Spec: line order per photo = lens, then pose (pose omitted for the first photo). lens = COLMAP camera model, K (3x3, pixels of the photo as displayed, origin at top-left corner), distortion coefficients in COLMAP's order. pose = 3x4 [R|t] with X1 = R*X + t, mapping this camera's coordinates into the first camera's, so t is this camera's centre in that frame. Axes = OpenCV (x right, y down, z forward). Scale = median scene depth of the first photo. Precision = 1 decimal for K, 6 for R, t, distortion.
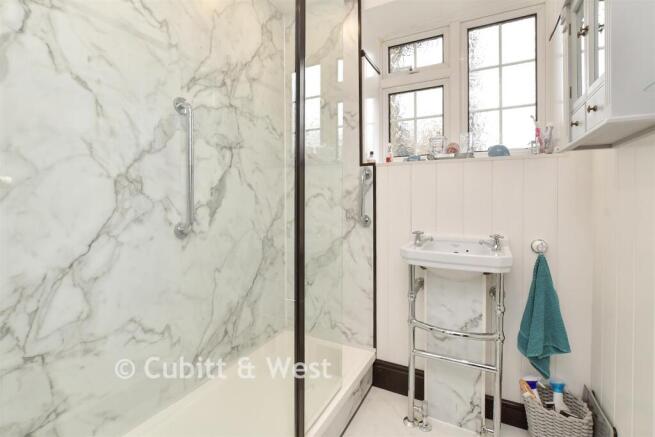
lens RADIAL K [[293.1, 0, 333.2], [0, 293.1, 198.0], [0, 0, 1]] dist [-0.000589, -0.000026]
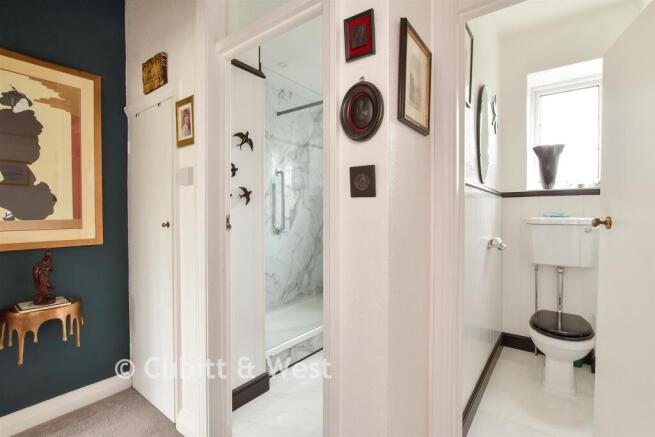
lens RADIAL K [[307.8, 0, 327.3], [0, 307.8, 218.9], [0, 0, 1]] dist [-0.001823, 0.000831]
pose [[0.985650, 0.005966, -0.168697, 0.181190], [-0.004830, 0.999963, 0.007146, 0.007789], [0.168734, -0.006228, 0.985642, -1.002649]]
